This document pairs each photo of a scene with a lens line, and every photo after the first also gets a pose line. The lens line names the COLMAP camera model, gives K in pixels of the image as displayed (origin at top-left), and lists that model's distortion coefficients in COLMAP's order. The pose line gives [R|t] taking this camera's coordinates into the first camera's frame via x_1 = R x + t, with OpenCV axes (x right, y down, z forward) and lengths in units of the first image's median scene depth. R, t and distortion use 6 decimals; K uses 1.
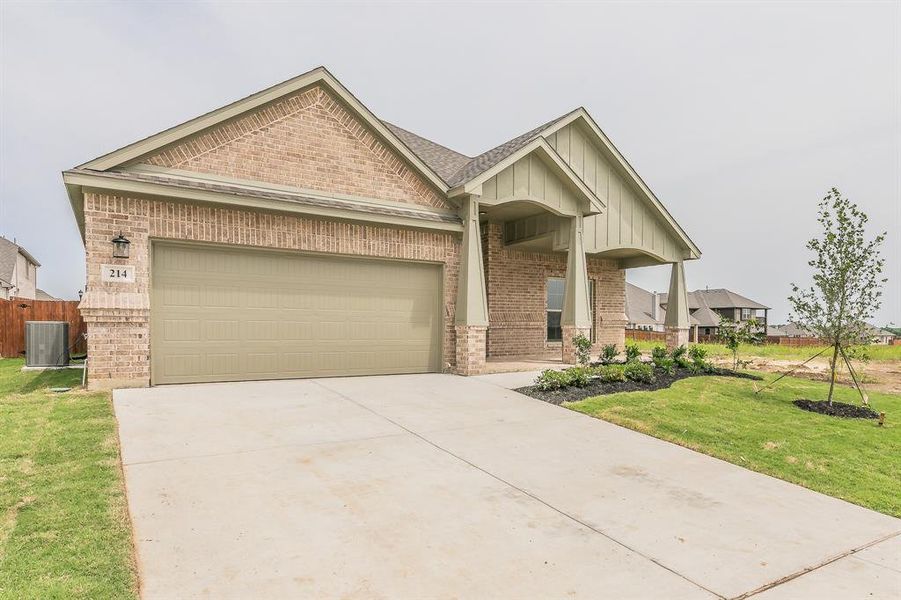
lens RADIAL K [[390.8, 0, 450.5], [0, 390.8, 300.0], [0, 0, 1]] dist [0.000916, 0.000019]
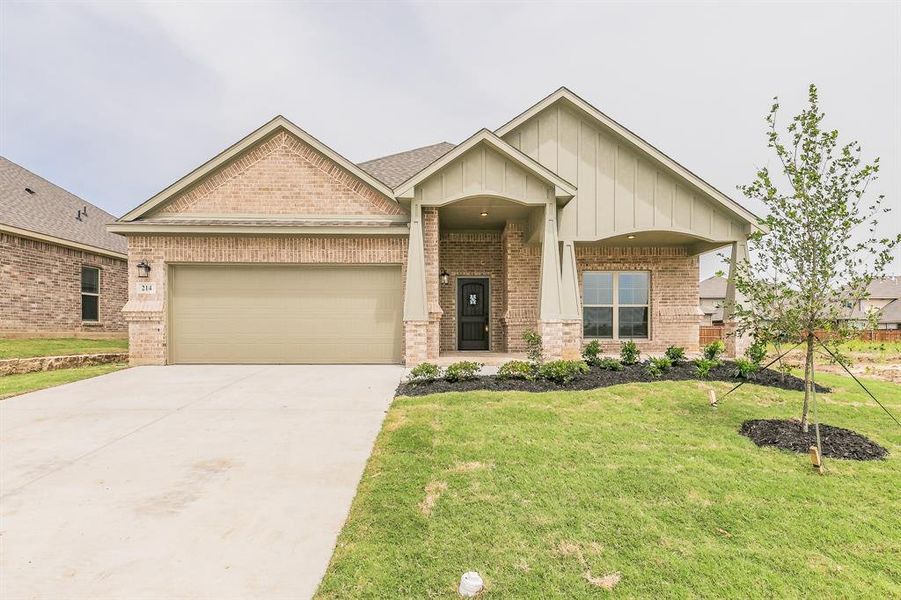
lens RADIAL K [[339.0, 0, 396.4], [0, 339.0, 299.6], [0, 0, 1]] dist [0.000345, -0.000135]
pose [[0.918881, -0.037887, -0.392711, 0.418493], [0.034763, 0.999282, -0.015065, 0.022763], [0.392999, 0.000191, 0.919539, 0.146695]]
